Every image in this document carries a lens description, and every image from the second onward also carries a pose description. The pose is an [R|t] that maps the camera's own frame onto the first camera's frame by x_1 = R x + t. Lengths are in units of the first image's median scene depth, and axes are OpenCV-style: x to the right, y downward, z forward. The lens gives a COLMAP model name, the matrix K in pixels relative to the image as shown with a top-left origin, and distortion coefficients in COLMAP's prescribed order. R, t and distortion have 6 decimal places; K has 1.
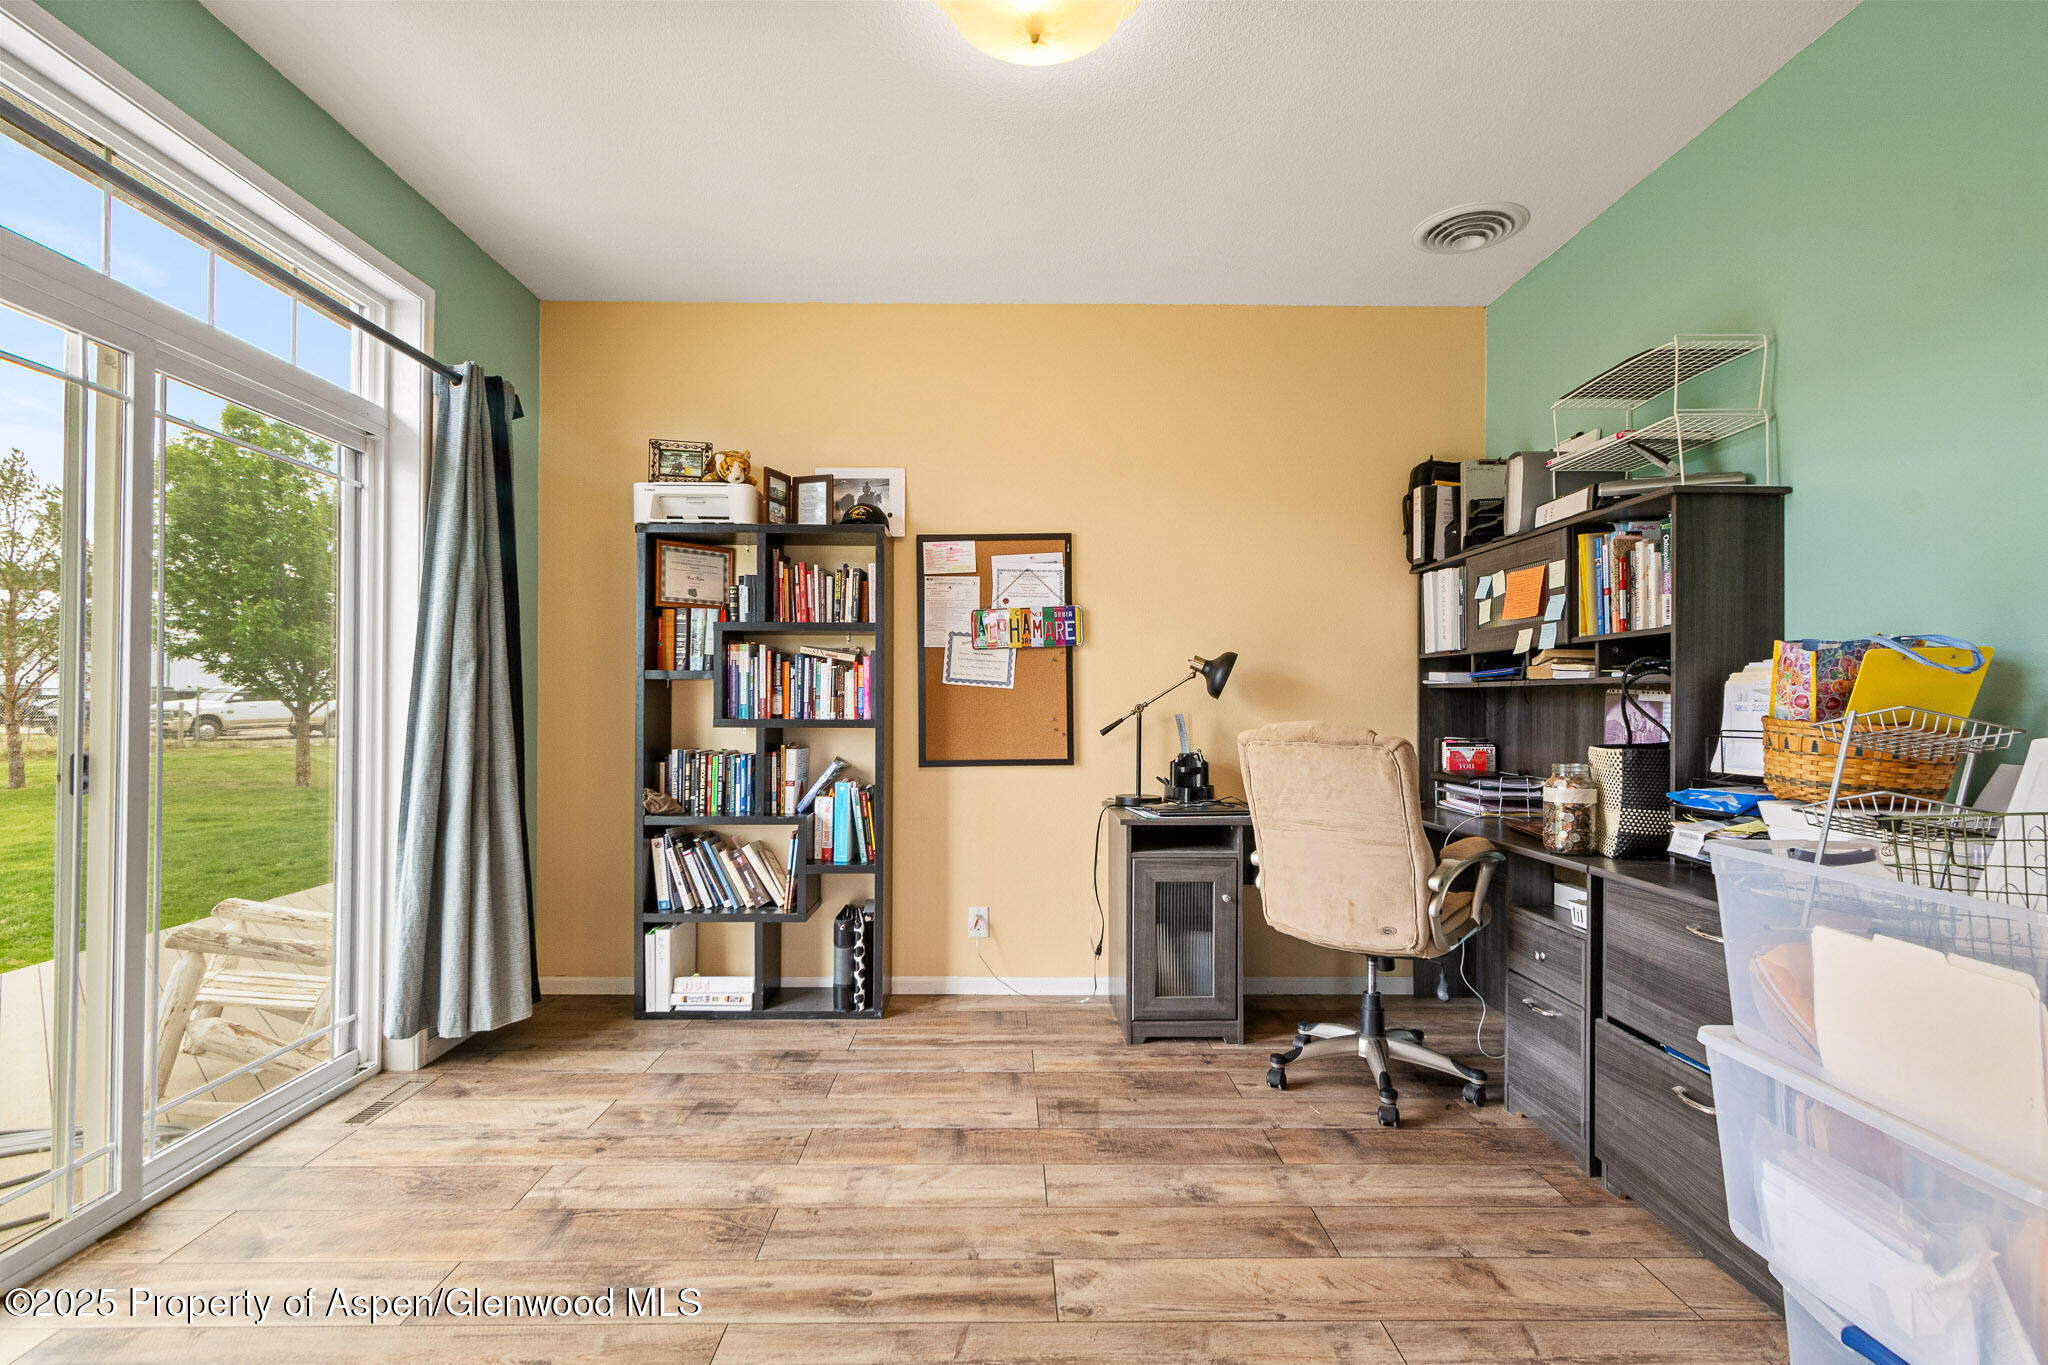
lens RADIAL K [[983.5, 0, 1021.1], [0, 983.5, 691.3], [0, 0, 1]] dist [-0.002811, 0.000122]
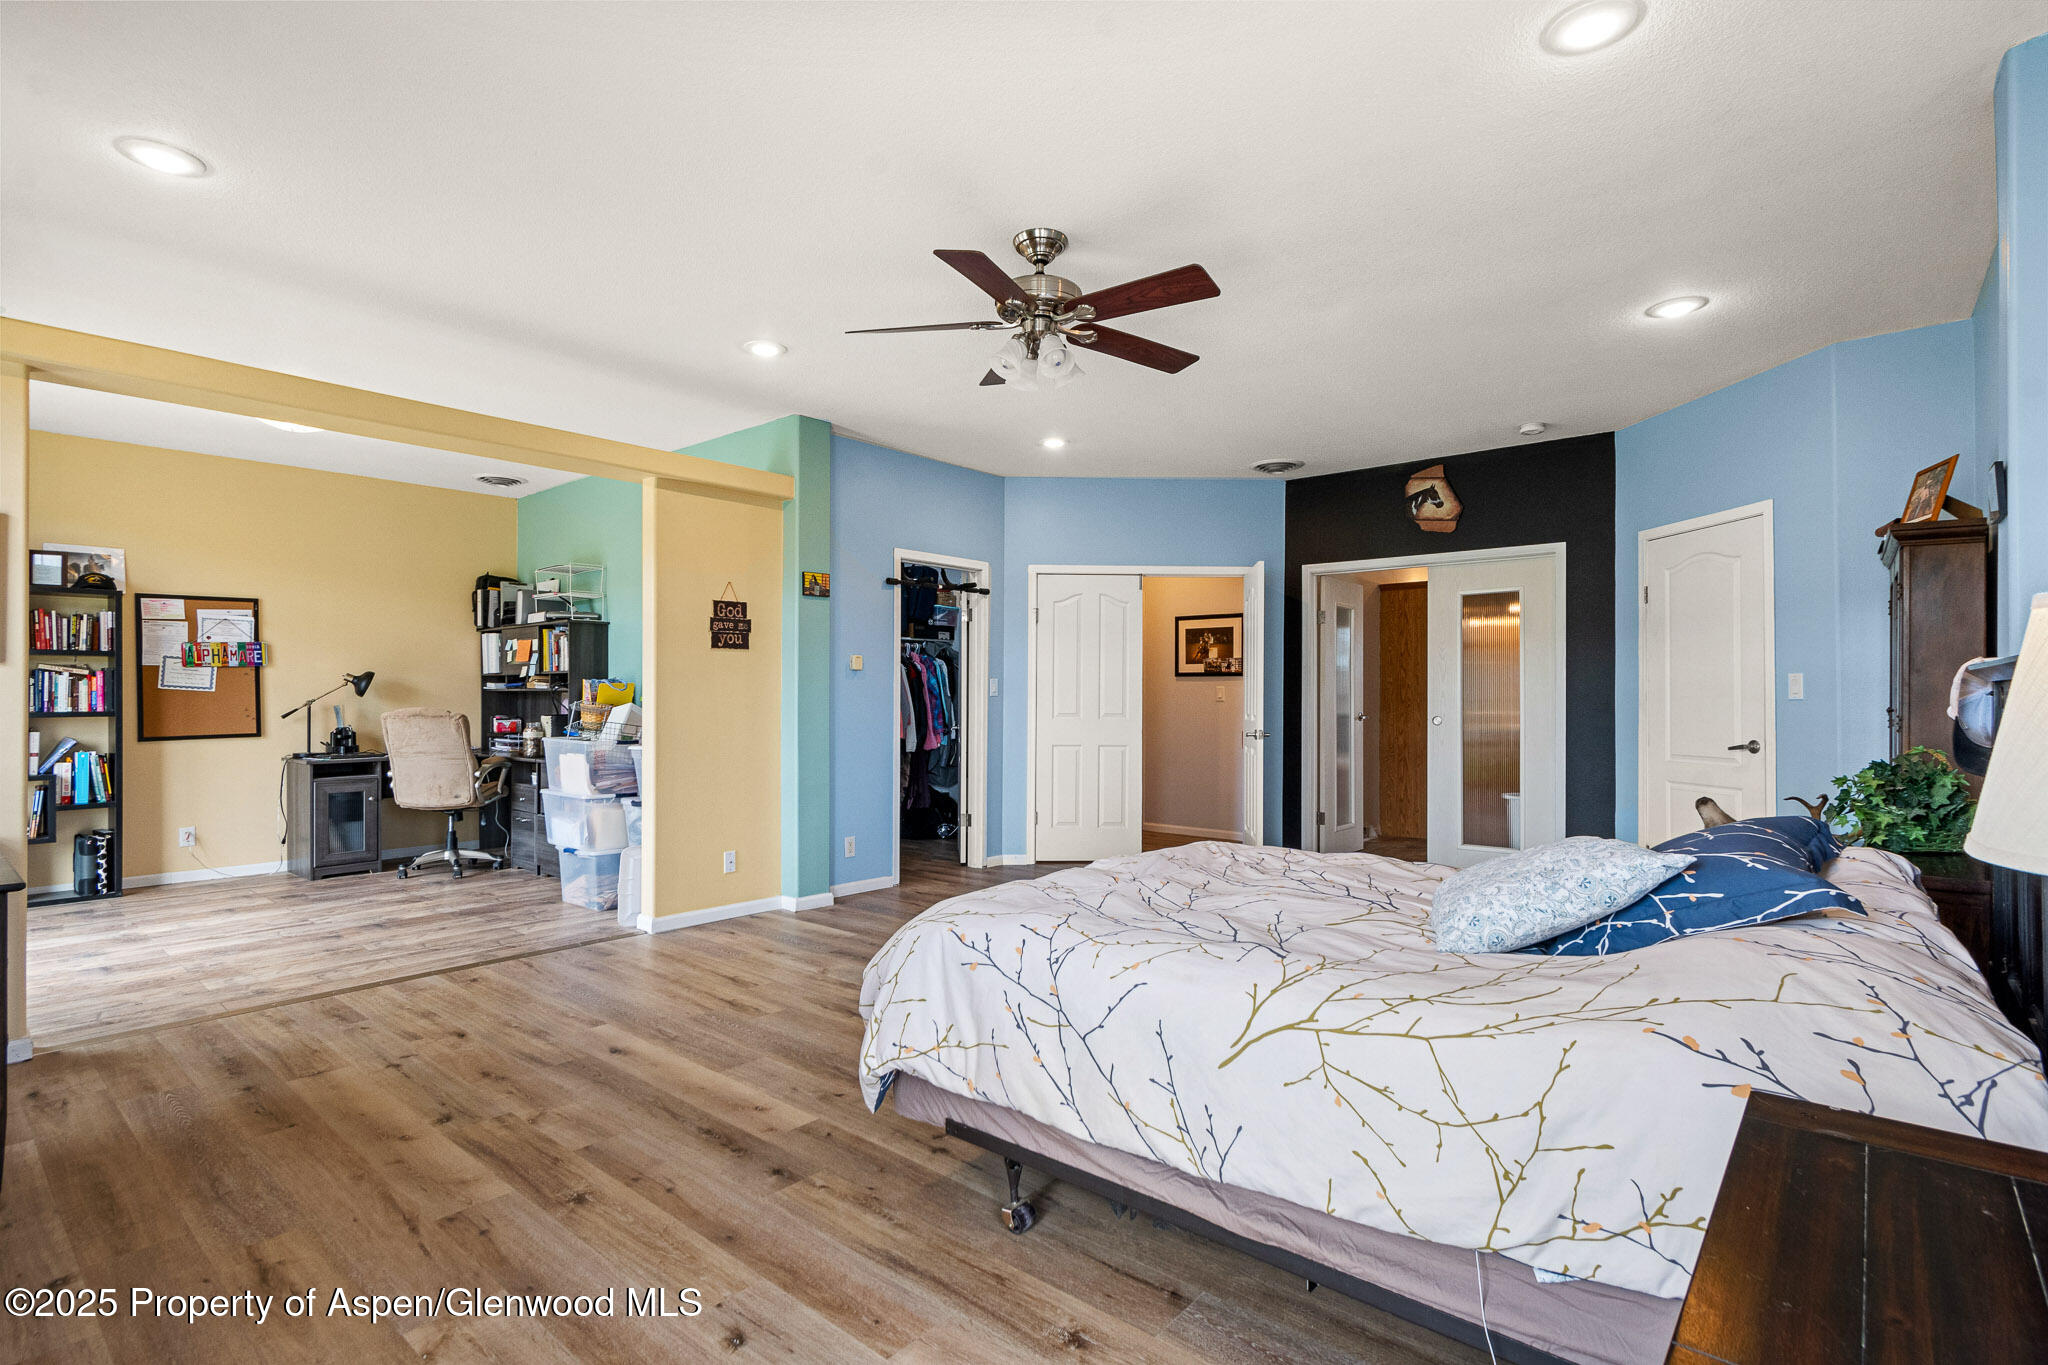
lens RADIAL K [[983.5, 0, 1022.8], [0, 983.5, 697.2], [0, 0, 1]] dist [-0.002811, 0.000122]
pose [[0.667192, -0.006488, 0.744858, -0.342522], [-0.004825, 0.999903, 0.013031, -0.021849], [-0.744870, -0.012288, 0.667096, -1.140731]]
